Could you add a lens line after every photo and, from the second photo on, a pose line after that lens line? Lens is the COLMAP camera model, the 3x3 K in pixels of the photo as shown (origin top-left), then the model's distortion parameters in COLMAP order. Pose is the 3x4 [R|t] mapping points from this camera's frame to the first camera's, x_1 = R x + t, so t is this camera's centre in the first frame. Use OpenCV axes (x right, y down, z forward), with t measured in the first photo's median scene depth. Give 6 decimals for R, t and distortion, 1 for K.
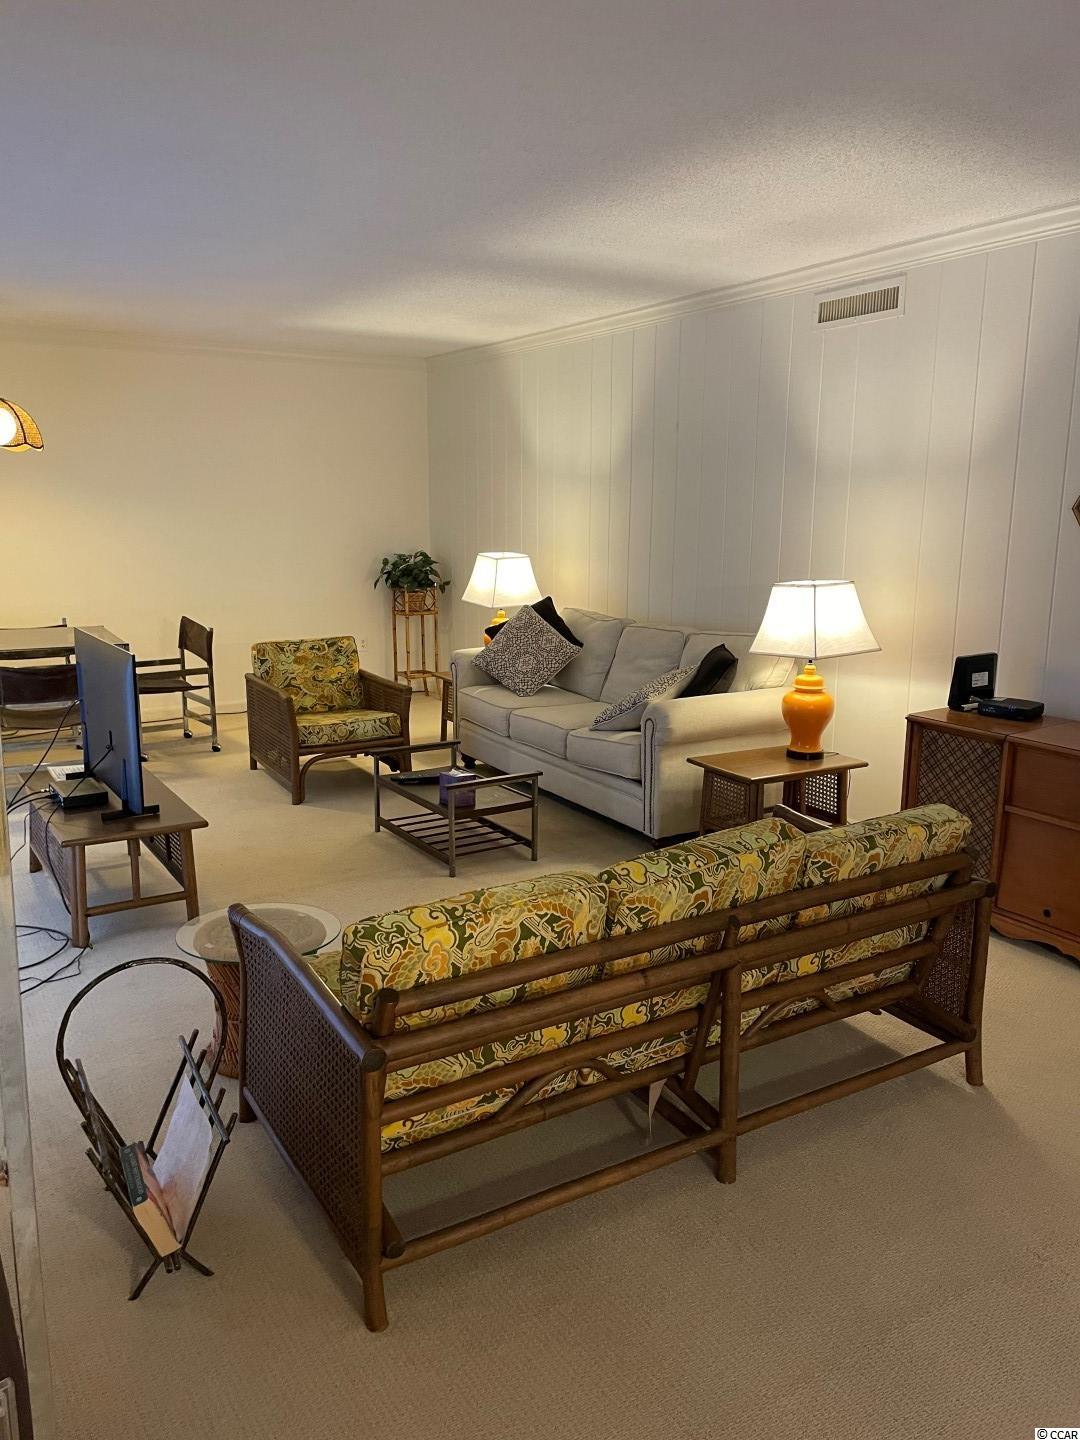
lens RADIAL K [[1086.0, 0, 542.0], [0, 1086.0, 725.5], [0, 0, 1]] dist [0.051721, -0.071328]
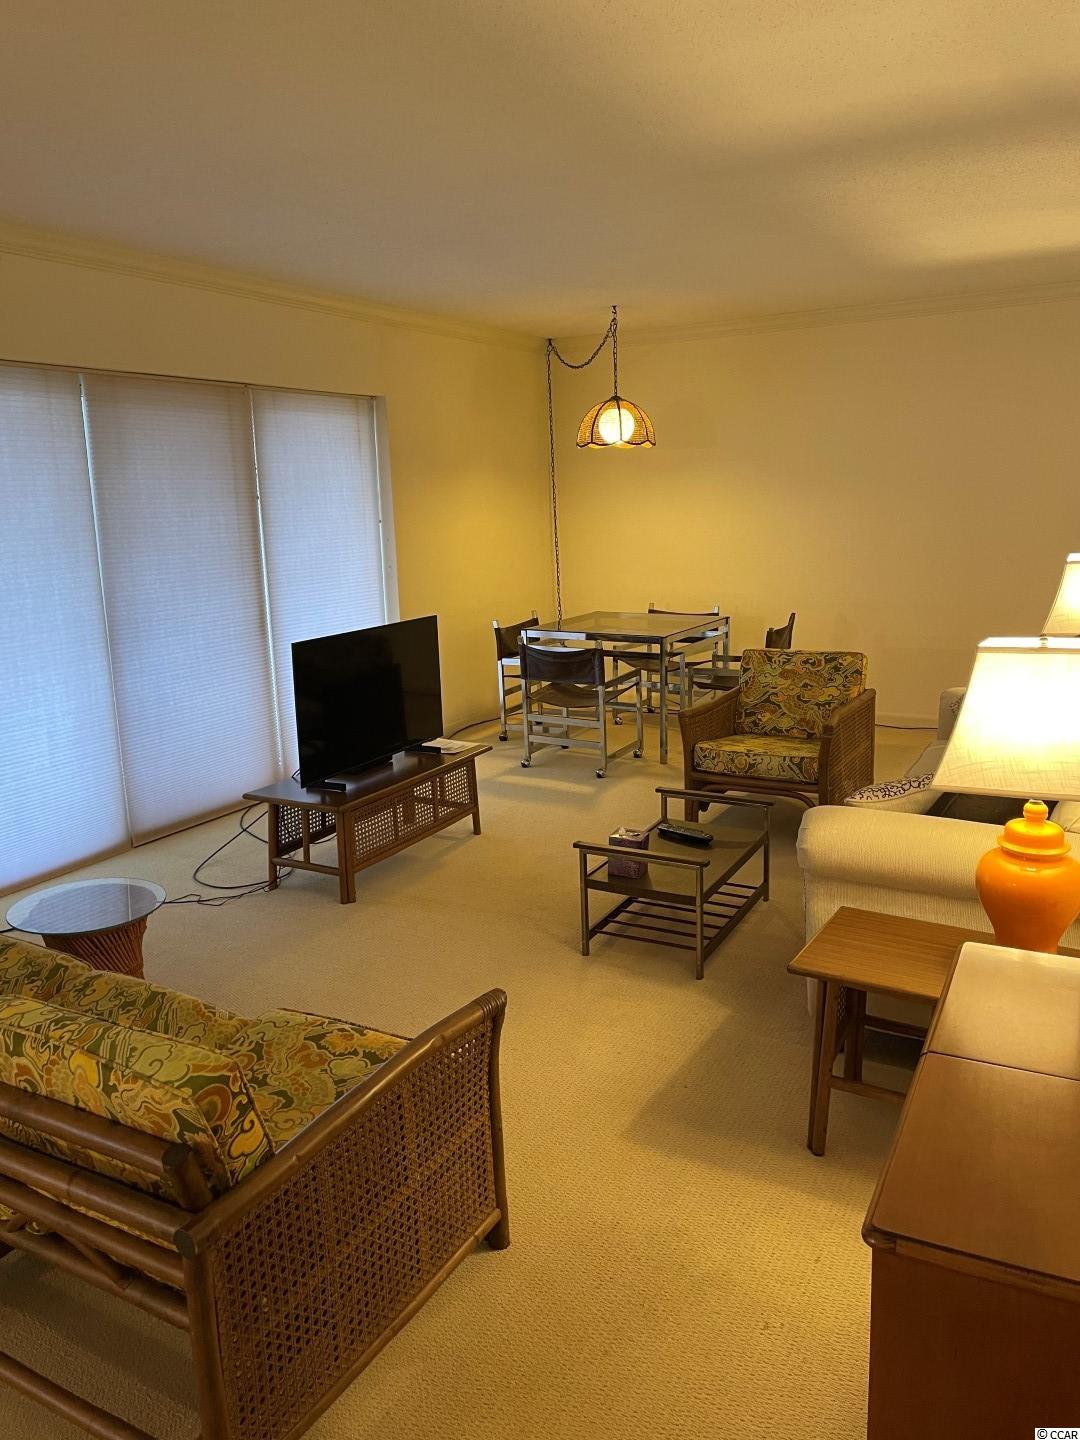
lens RADIAL K [[1086.0, 0, 540.2], [0, 1086.0, 720.2], [0, 0, 1]] dist [0.051721, -0.071328]
pose [[0.483570, 0.163298, -0.859938, 0.462431], [-0.149396, 0.983426, 0.102738, -0.090518], [0.862462, 0.078790, 0.499951, 0.444094]]
